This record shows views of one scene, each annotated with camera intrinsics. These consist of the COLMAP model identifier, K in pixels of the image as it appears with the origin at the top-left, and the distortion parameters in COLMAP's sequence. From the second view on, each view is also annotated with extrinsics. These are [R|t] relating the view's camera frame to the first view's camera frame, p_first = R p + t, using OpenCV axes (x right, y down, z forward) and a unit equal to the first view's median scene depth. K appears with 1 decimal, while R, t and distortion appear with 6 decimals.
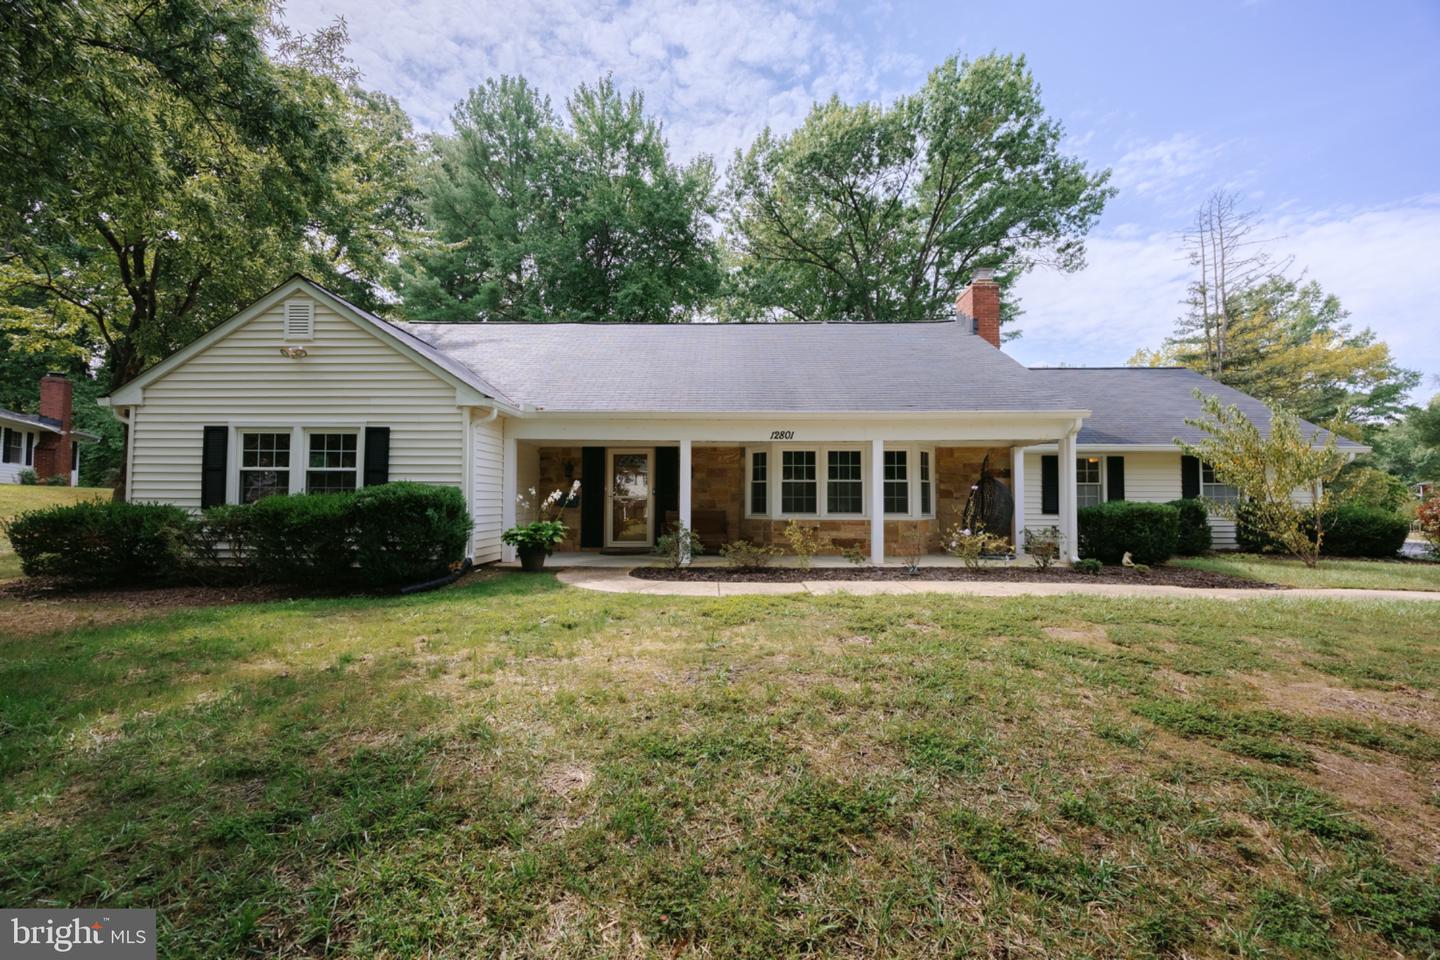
lens RADIAL K [[567.2, 0, 720.6], [0, 567.2, 481.9], [0, 0, 1]] dist [0.000025, -0.000310]
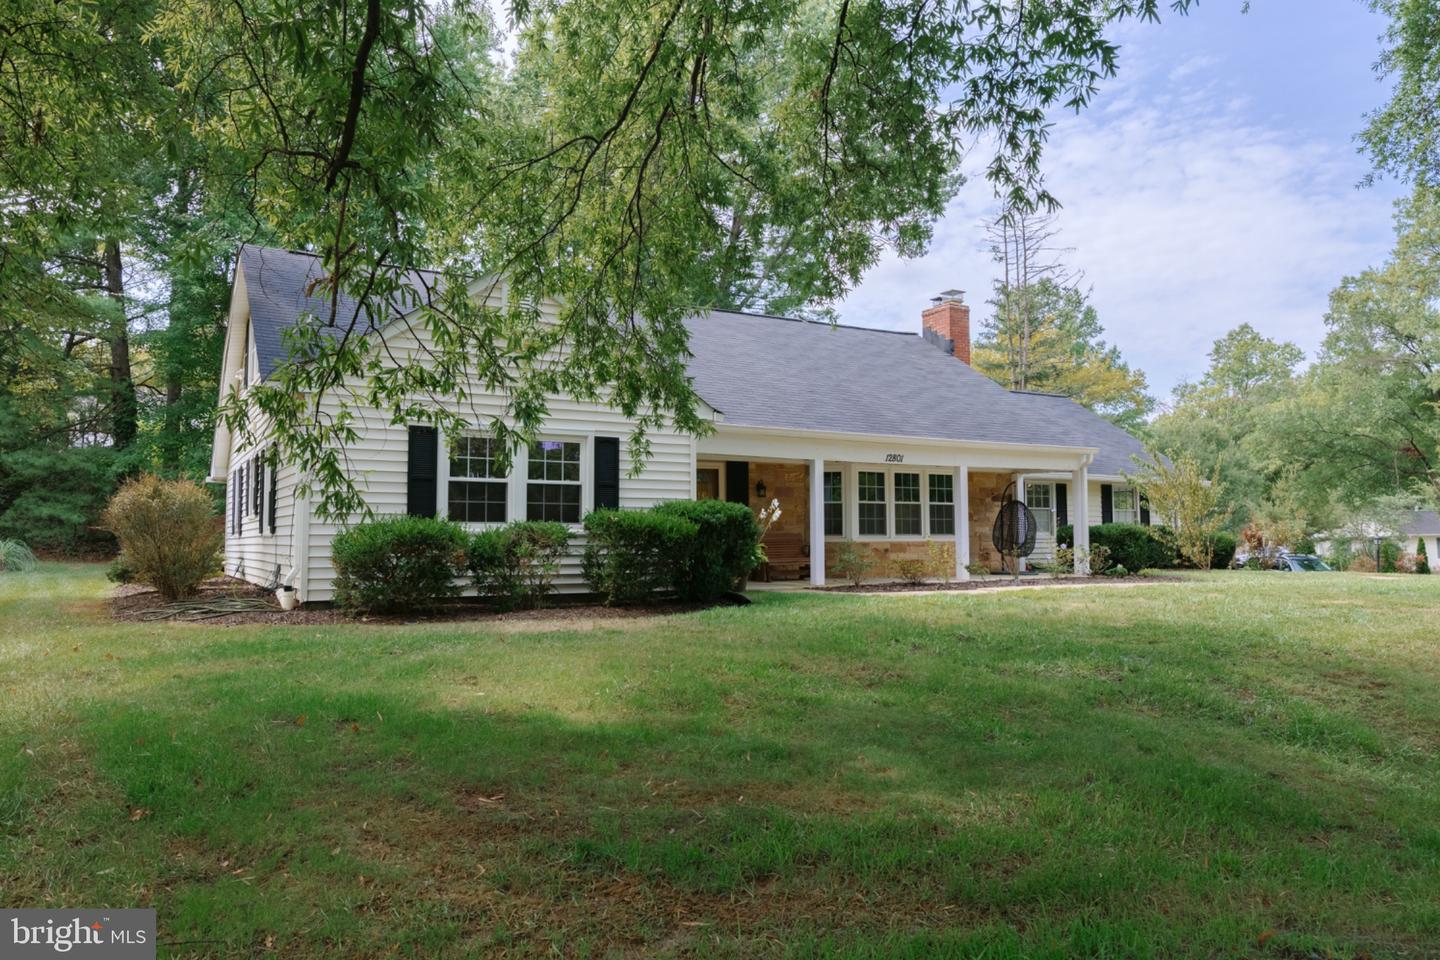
lens RADIAL K [[1036.2, 0, 723.9], [0, 1036.2, 486.2], [0, 0, 1]] dist [-0.003796, -0.000667]
pose [[0.851138, 0.022146, 0.524475, -1.027948], [-0.014212, 0.999716, -0.019149, 0.008401], [-0.524750, 0.008845, 0.851210, -0.398199]]
